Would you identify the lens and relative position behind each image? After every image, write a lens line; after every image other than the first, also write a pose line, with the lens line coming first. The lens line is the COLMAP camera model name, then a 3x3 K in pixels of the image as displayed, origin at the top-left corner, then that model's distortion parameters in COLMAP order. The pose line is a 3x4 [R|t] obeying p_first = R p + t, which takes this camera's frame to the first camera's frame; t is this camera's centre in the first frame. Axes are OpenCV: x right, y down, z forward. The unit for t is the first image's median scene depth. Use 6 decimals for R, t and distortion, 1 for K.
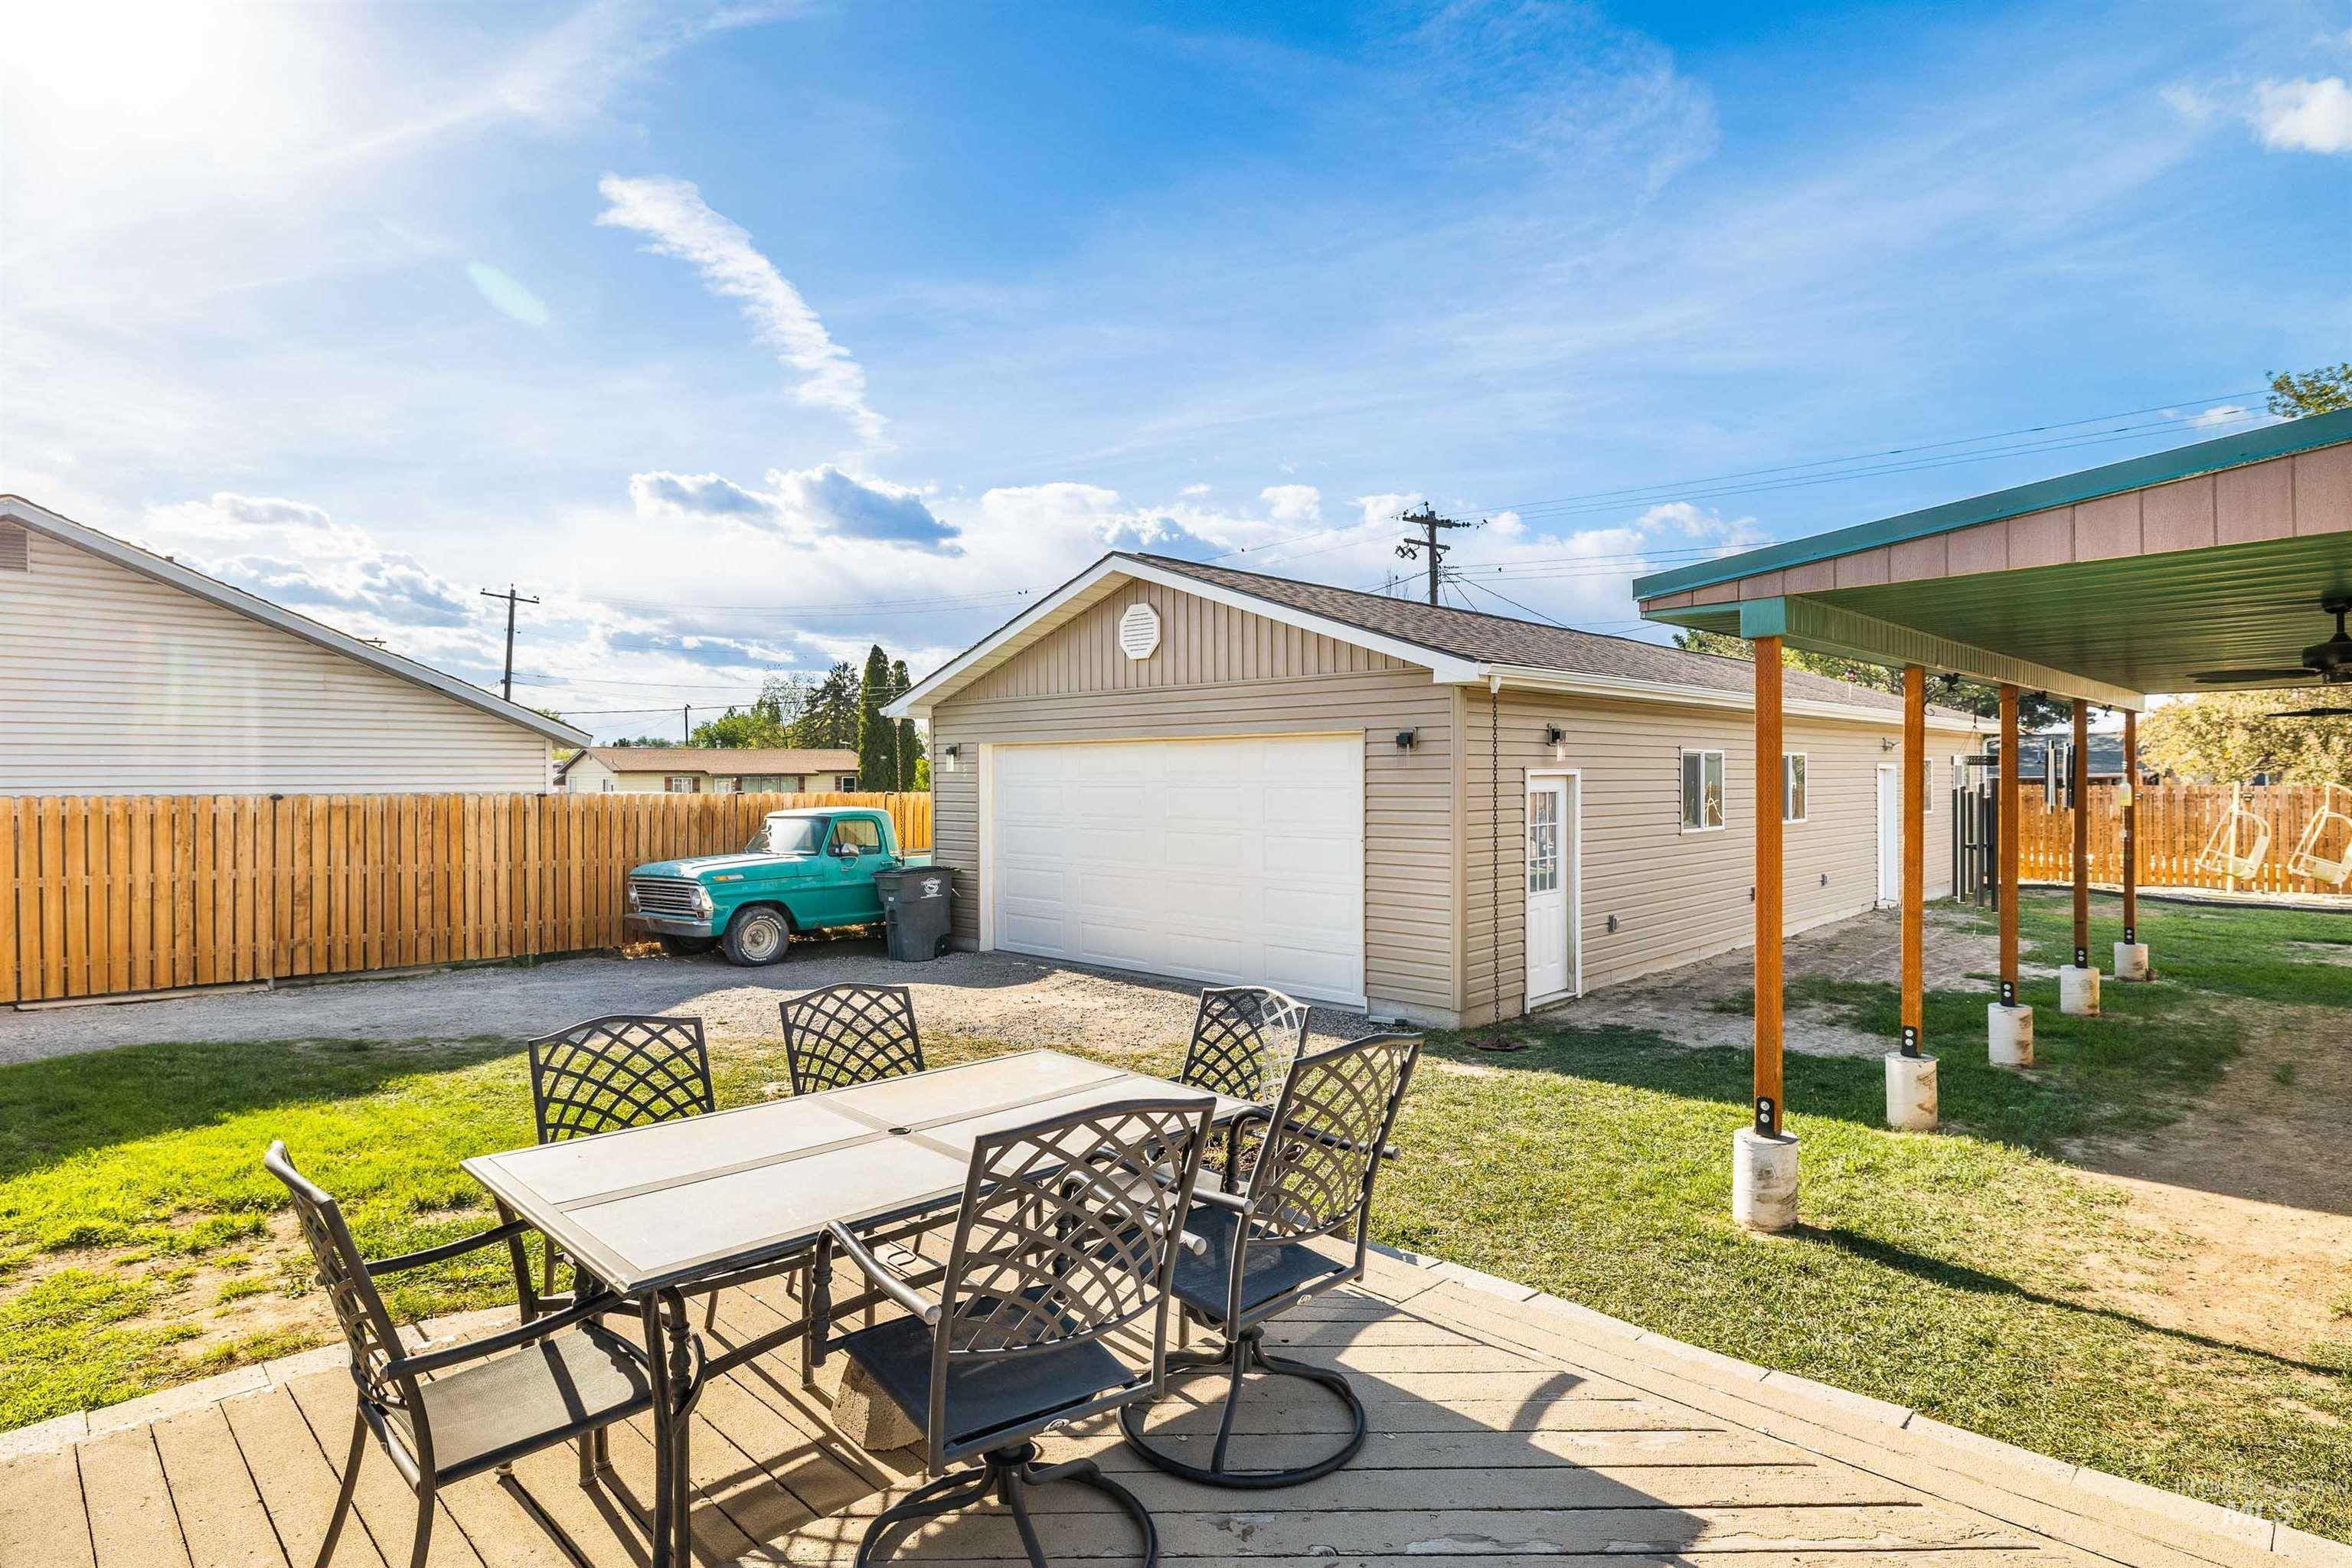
lens RADIAL K [[1228.1, 0, 1175.7], [0, 1228.1, 787.6], [0, 0, 1]] dist [-0.004503, -0.007004]
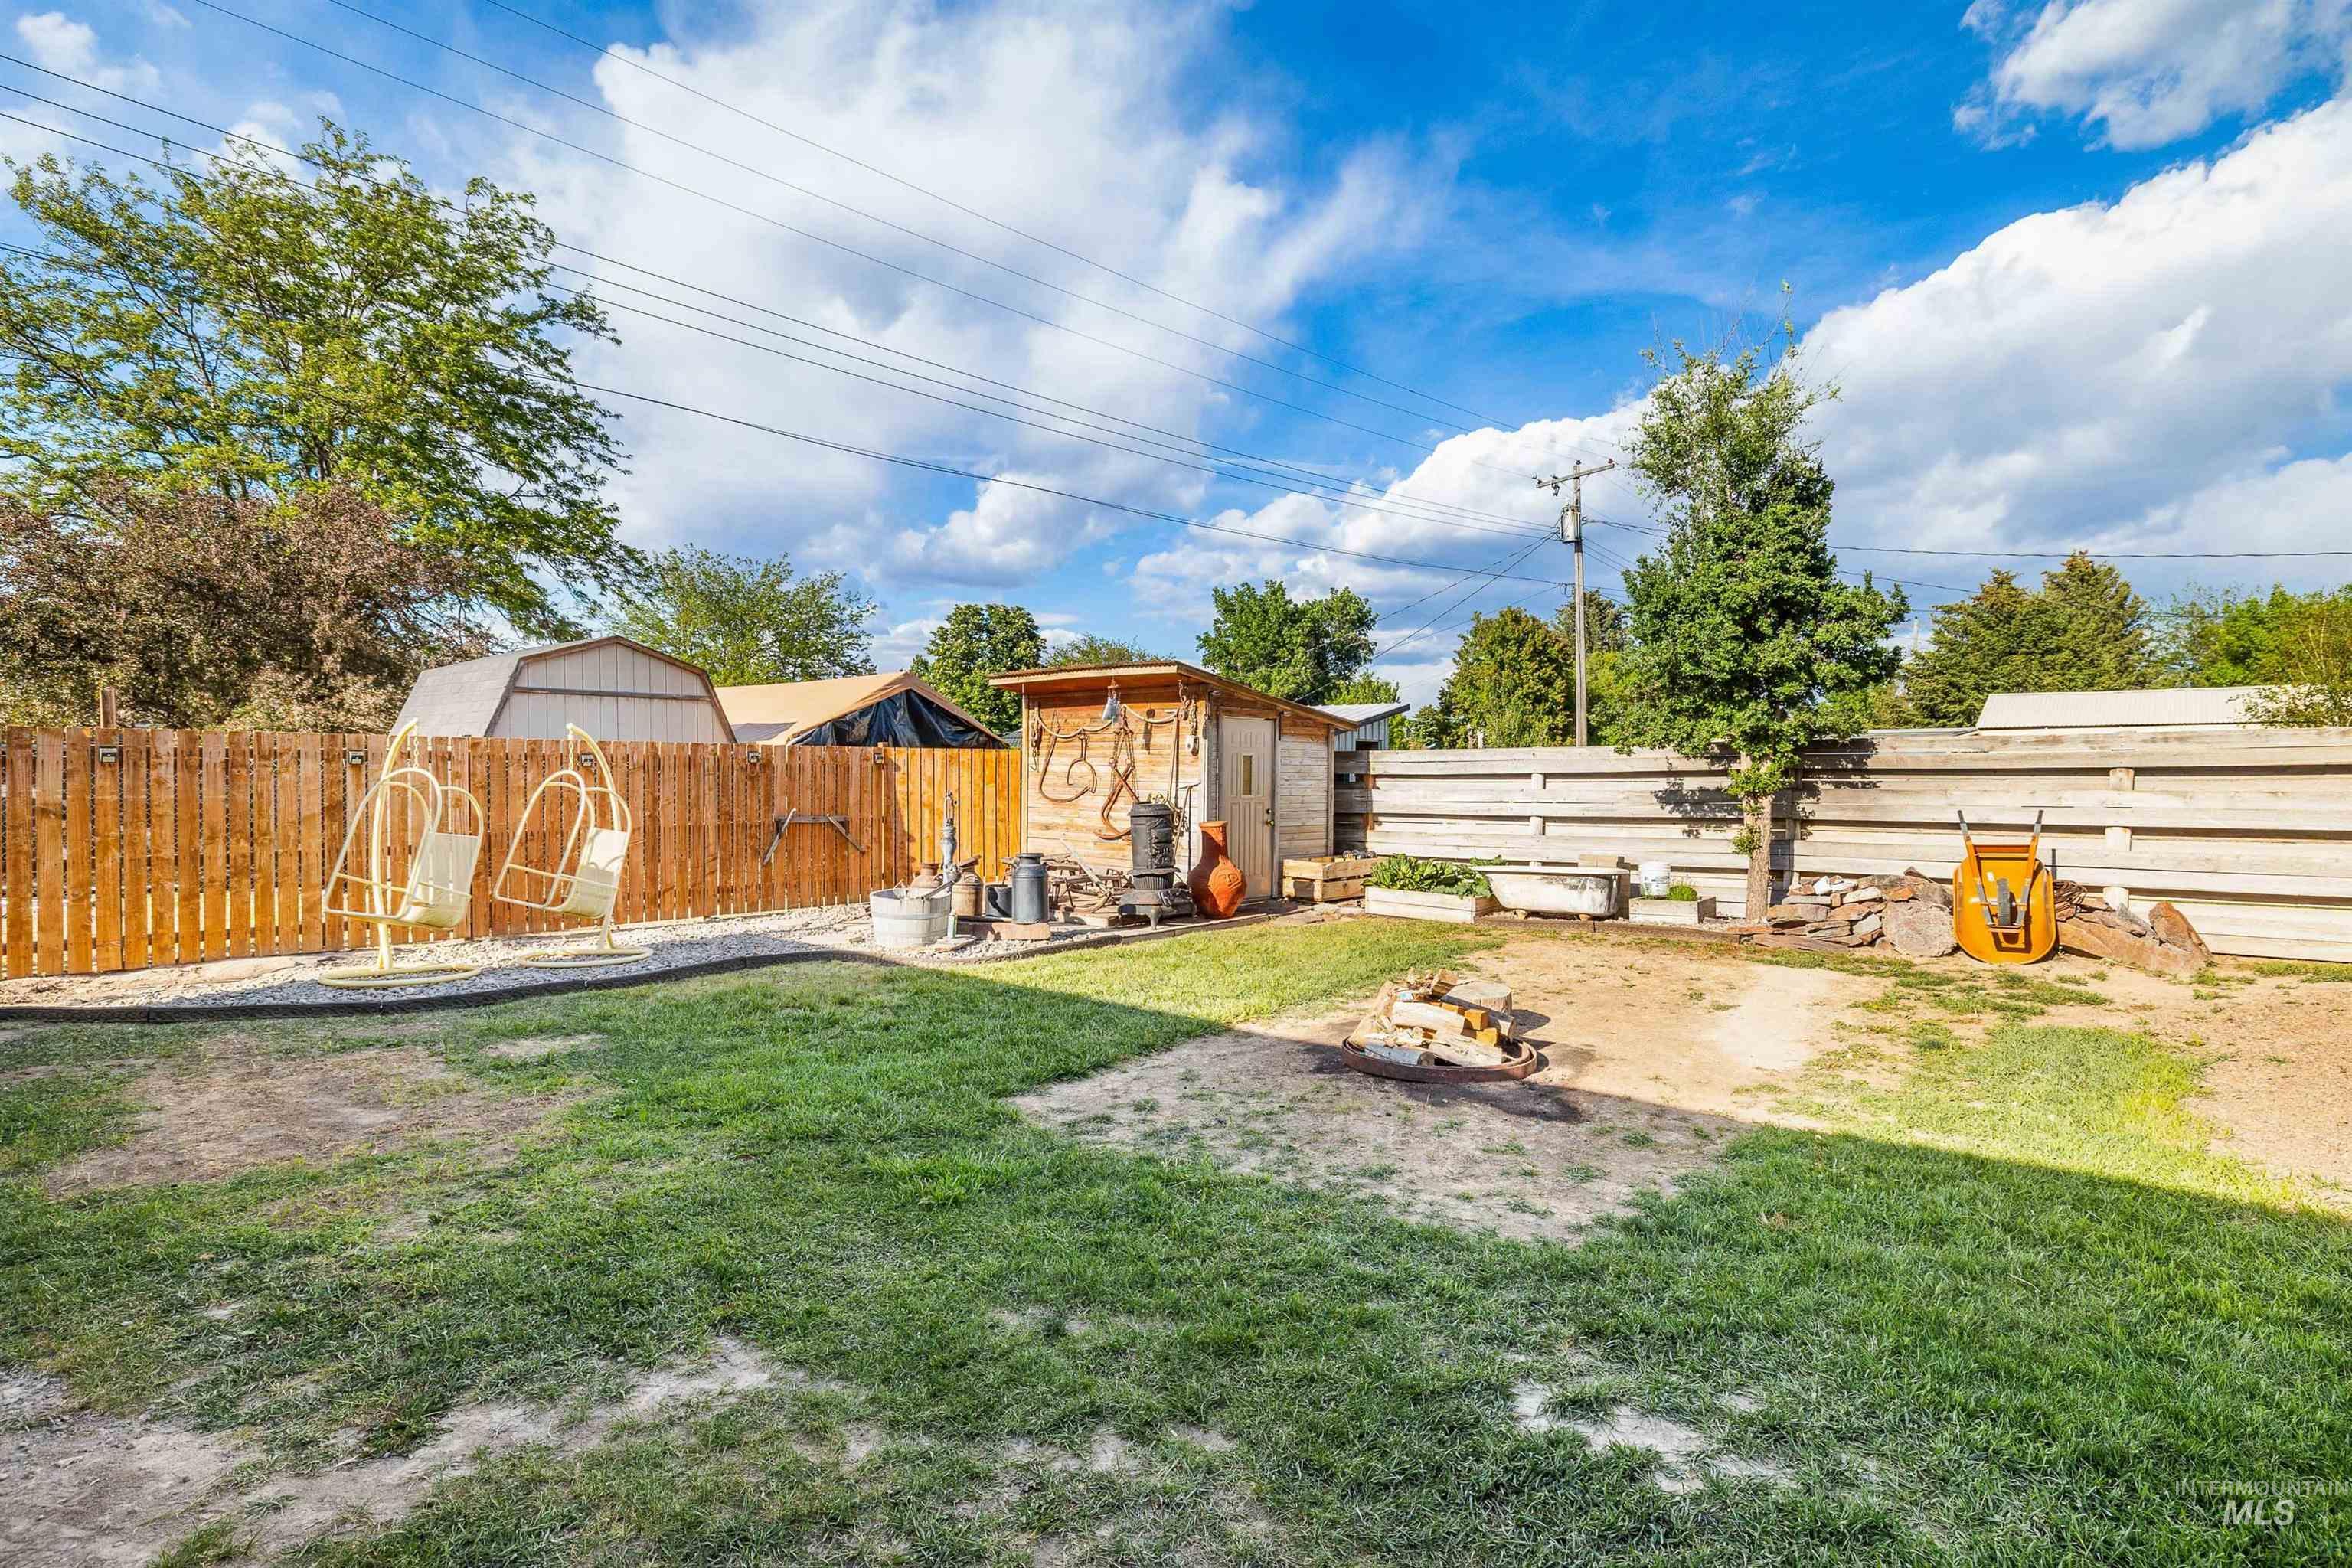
lens RADIAL K [[1152.8, 0, 1171.1], [0, 1152.8, 786.9], [0, 0, 1]] dist [-0.020763, 0.001765]
pose [[-0.079118, -0.000762, 0.996865, 0.411840], [0.004382, 0.999990, 0.001112, 0.020966], [-0.996856, 0.004456, -0.079114, 0.742075]]
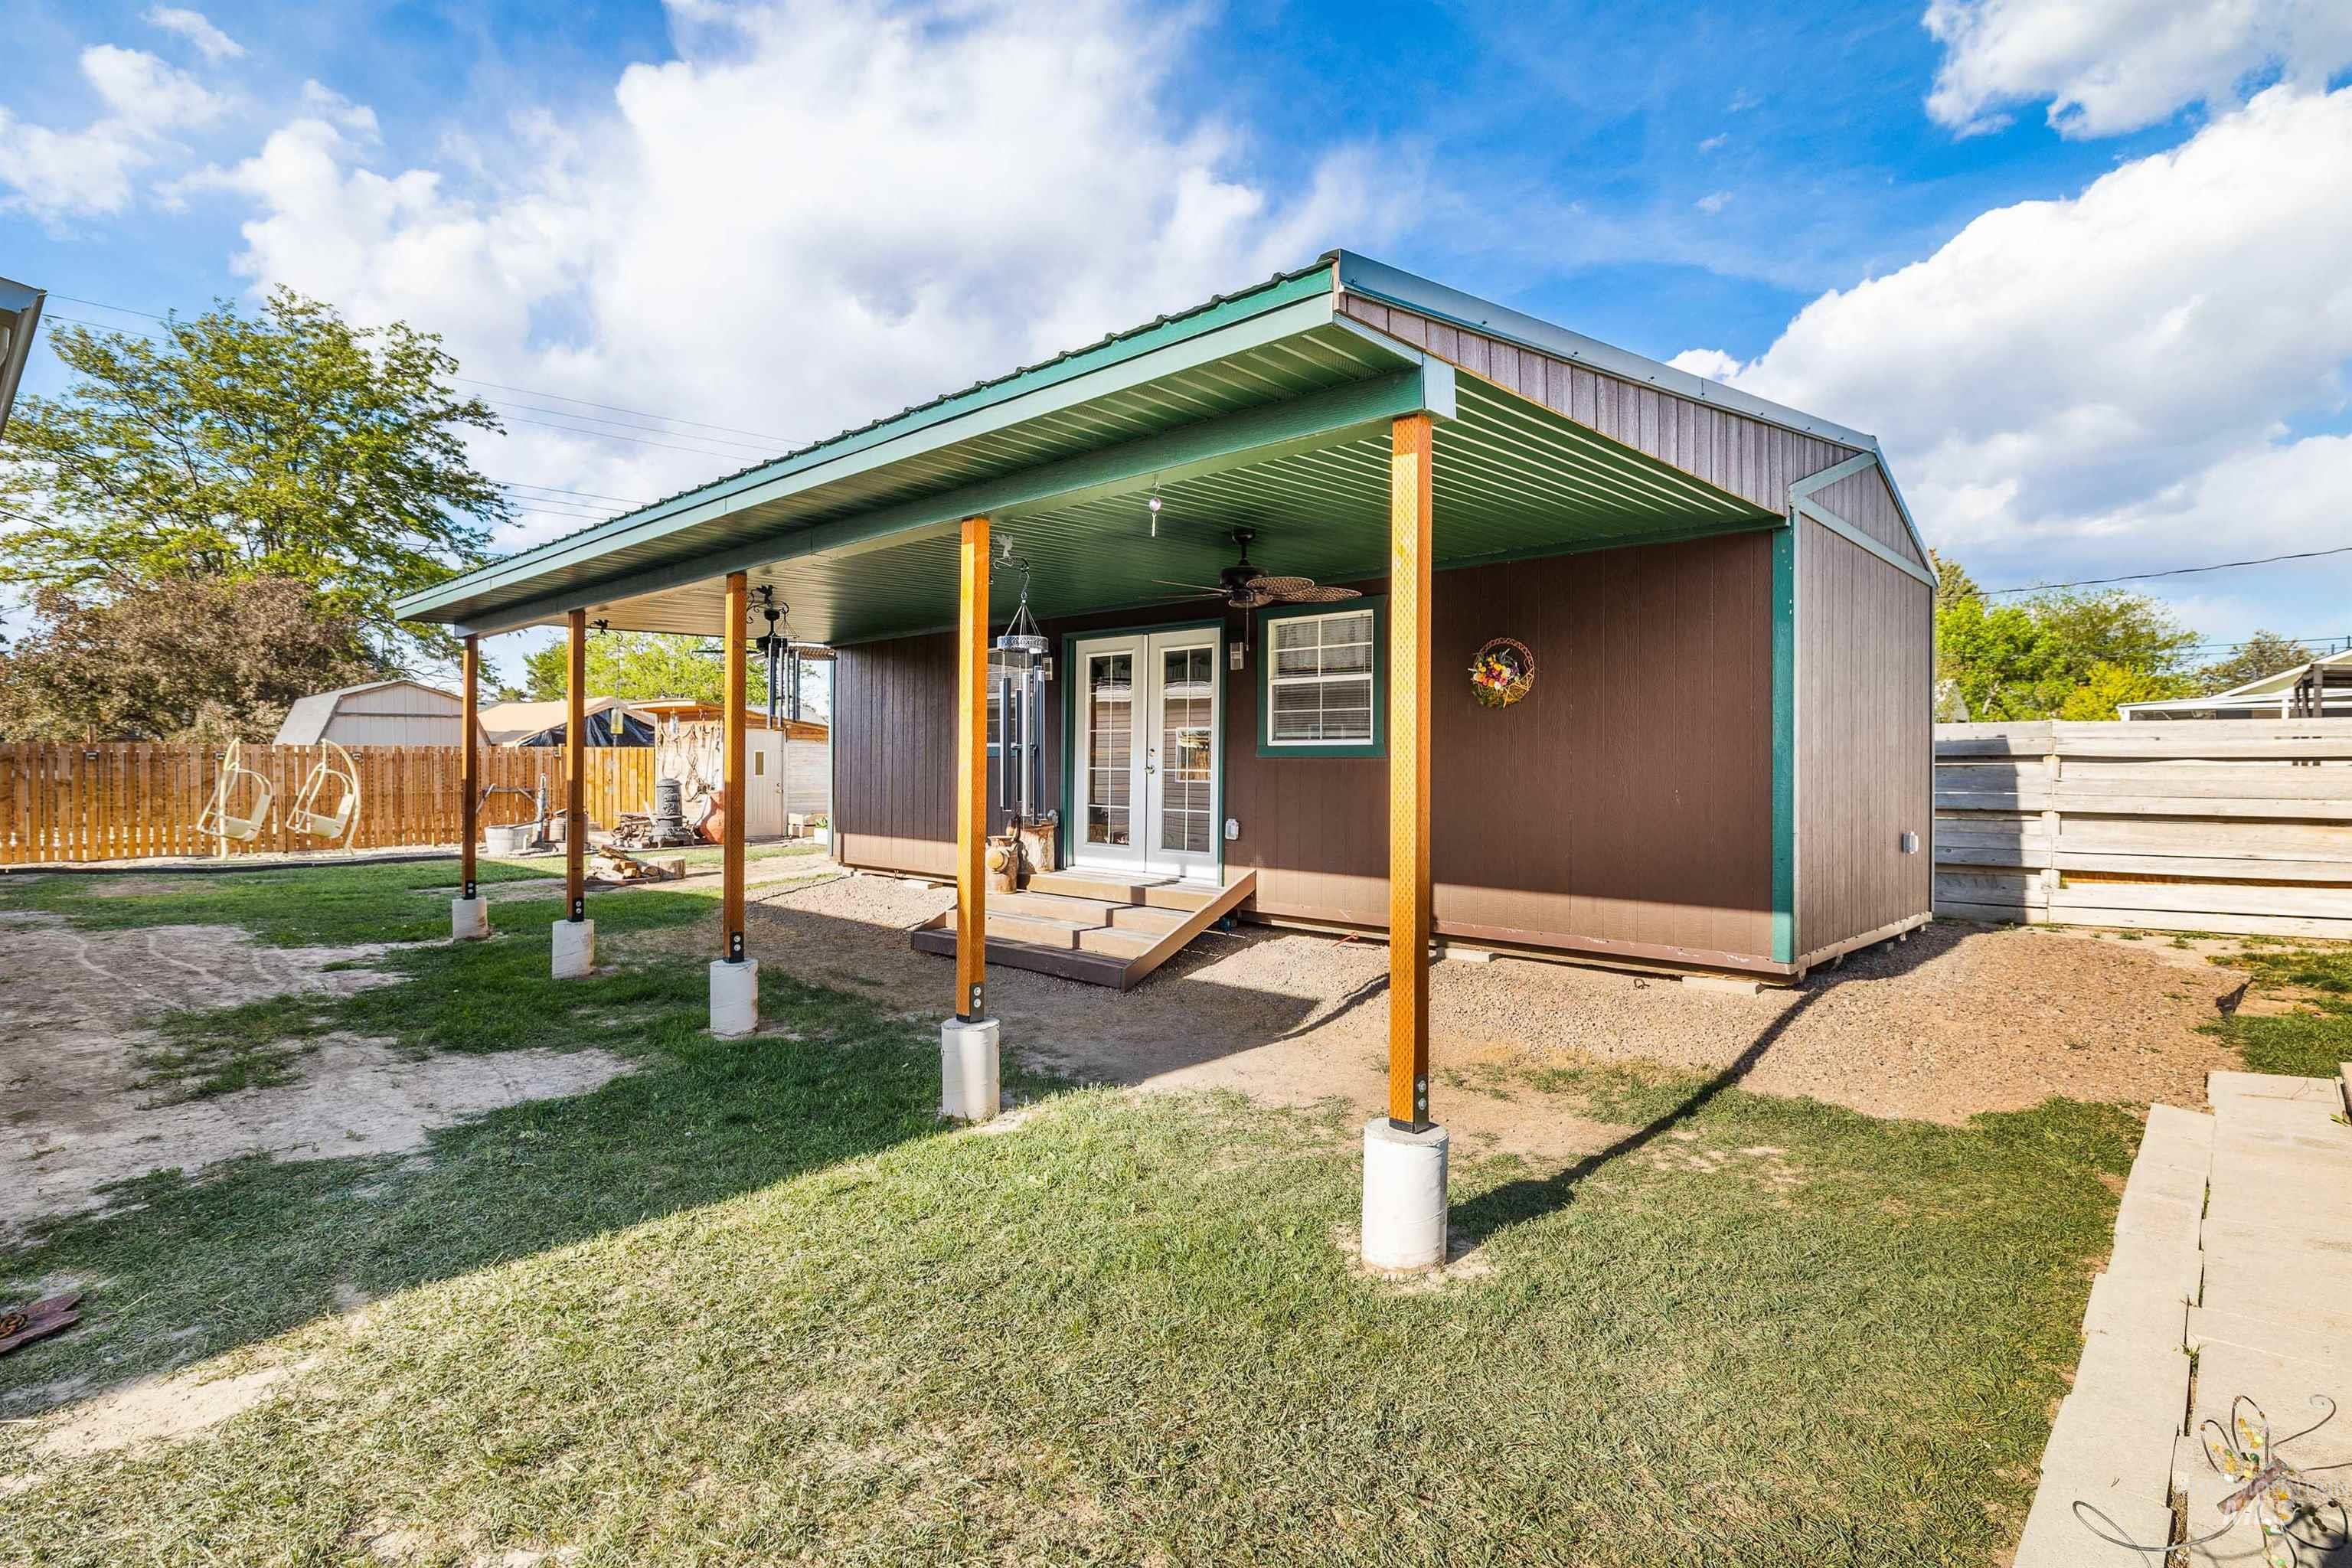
lens RADIAL K [[1152.8, 0, 1174.4], [0, 1152.8, 774.9], [0, 0, 1]] dist [-0.020763, 0.001765]
pose [[-0.050555, -0.006482, 0.998700, -0.043136], [0.006155, 0.999958, 0.006802, 0.021342], [-0.998702, 0.006490, -0.050513, 0.317932]]
